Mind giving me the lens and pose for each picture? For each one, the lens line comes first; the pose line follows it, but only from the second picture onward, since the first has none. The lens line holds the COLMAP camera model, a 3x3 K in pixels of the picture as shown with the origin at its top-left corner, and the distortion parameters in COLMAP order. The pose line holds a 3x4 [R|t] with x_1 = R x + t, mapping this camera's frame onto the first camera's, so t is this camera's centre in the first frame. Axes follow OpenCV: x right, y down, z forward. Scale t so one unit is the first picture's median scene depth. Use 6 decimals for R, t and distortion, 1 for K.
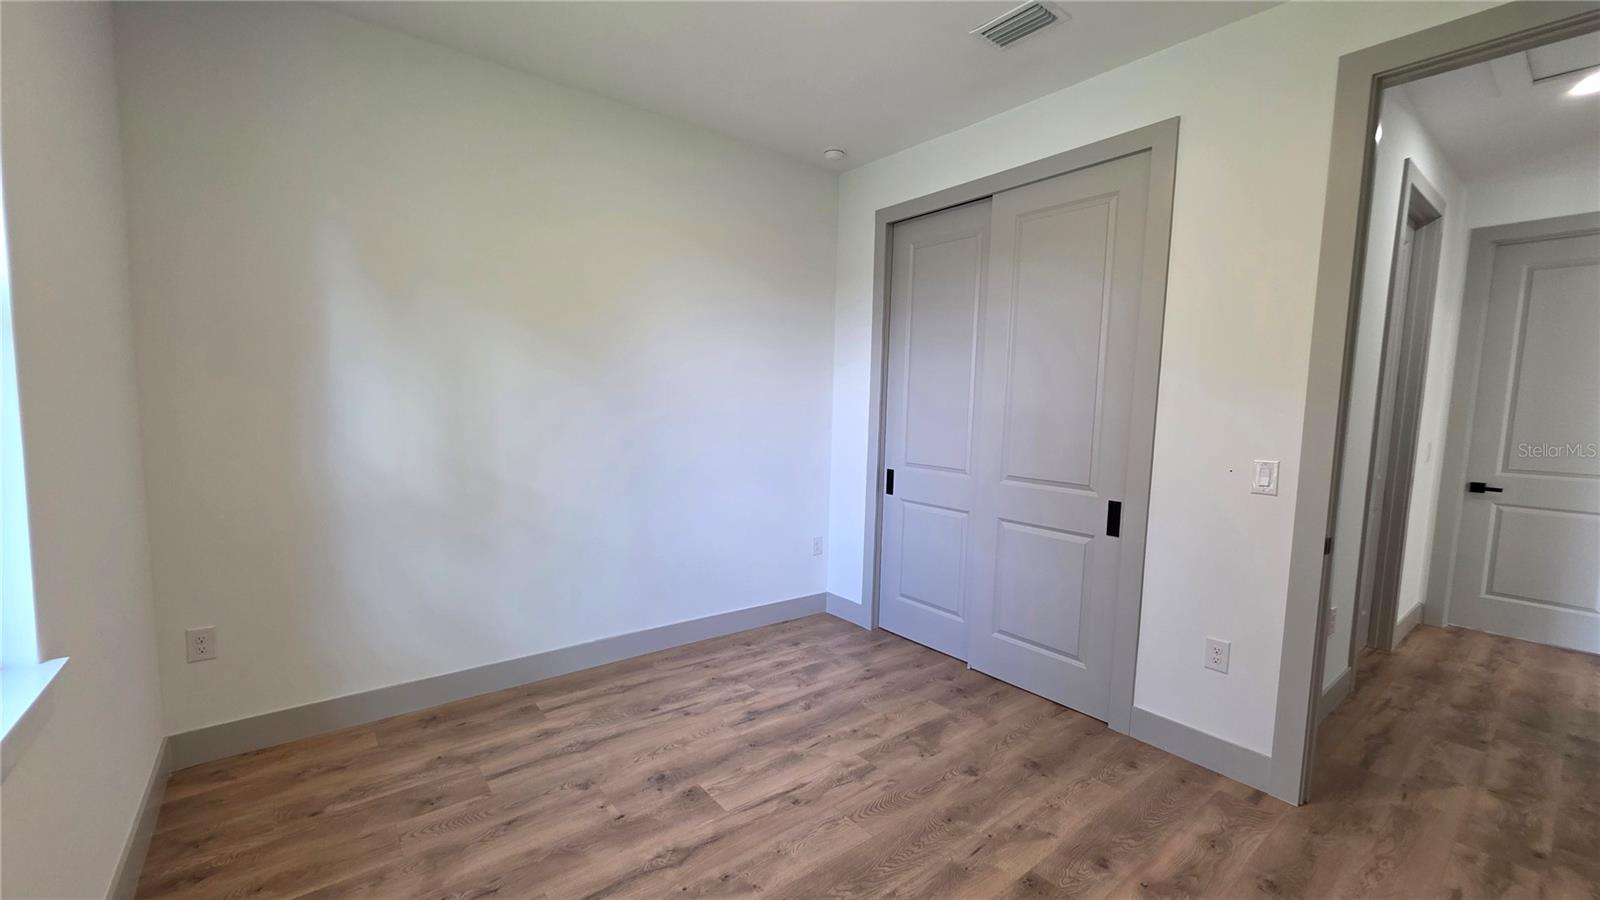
lens RADIAL K [[640.1, 0, 779.8], [0, 640.1, 478.0], [0, 0, 1]] dist [0.011661, 0.000034]
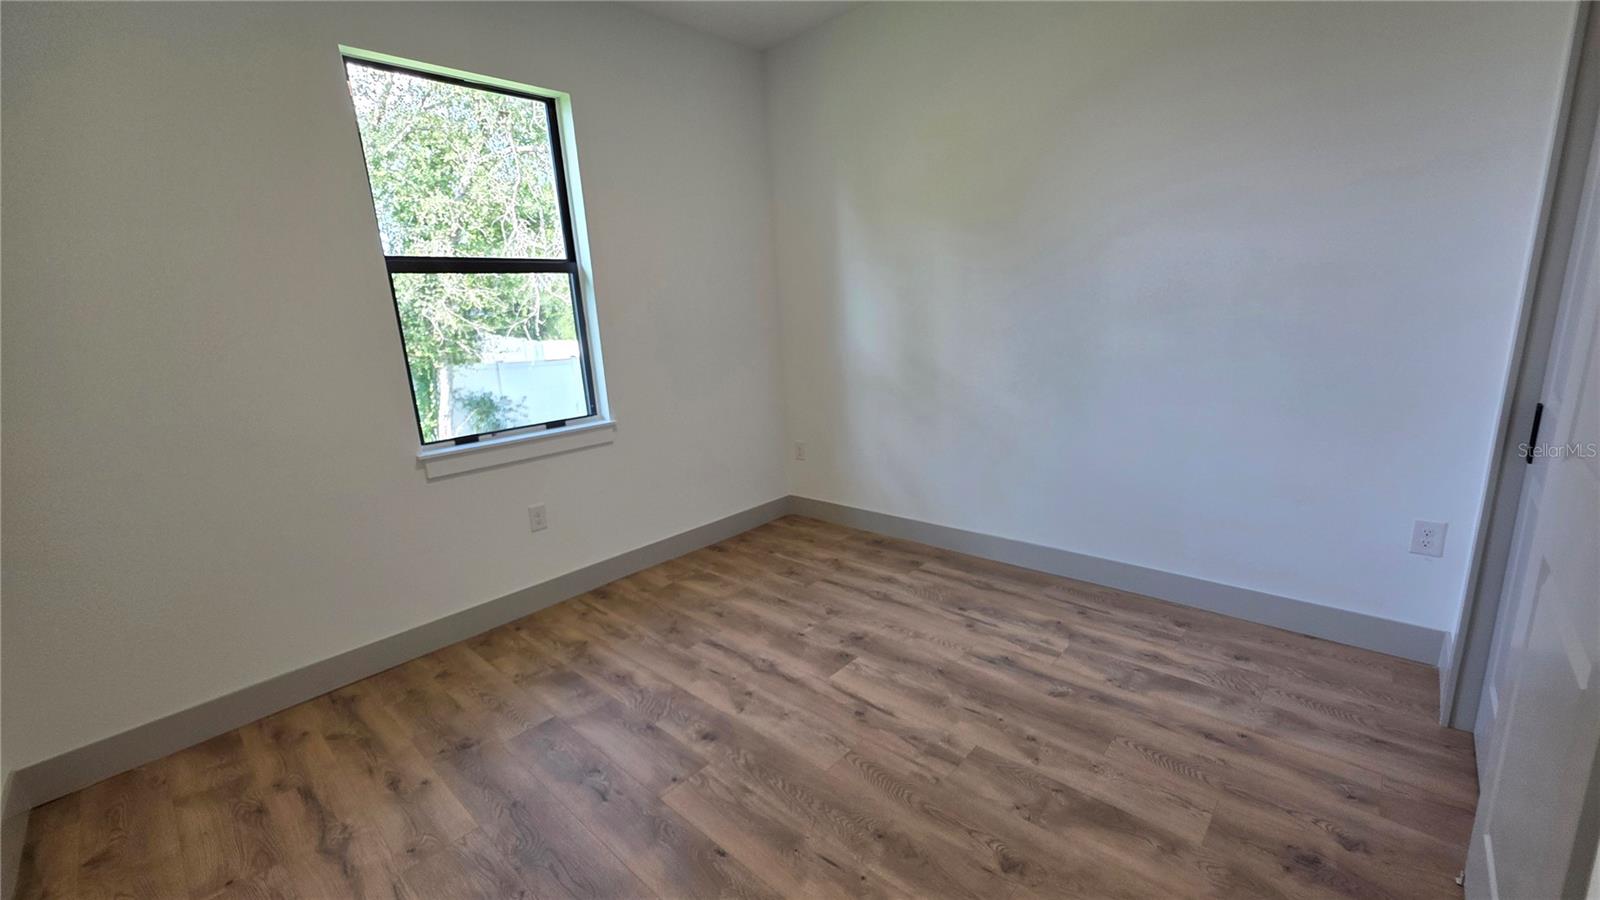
lens RADIAL K [[640.1, 0, 793.5], [0, 640.1, 455.3], [0, 0, 1]] dist [0.011661, 0.000034]
pose [[0.159267, 0.184026, -0.969932, 0.729168], [-0.056661, 0.982557, 0.177118, -0.037282], [0.985608, 0.026748, 0.166916, 0.606491]]
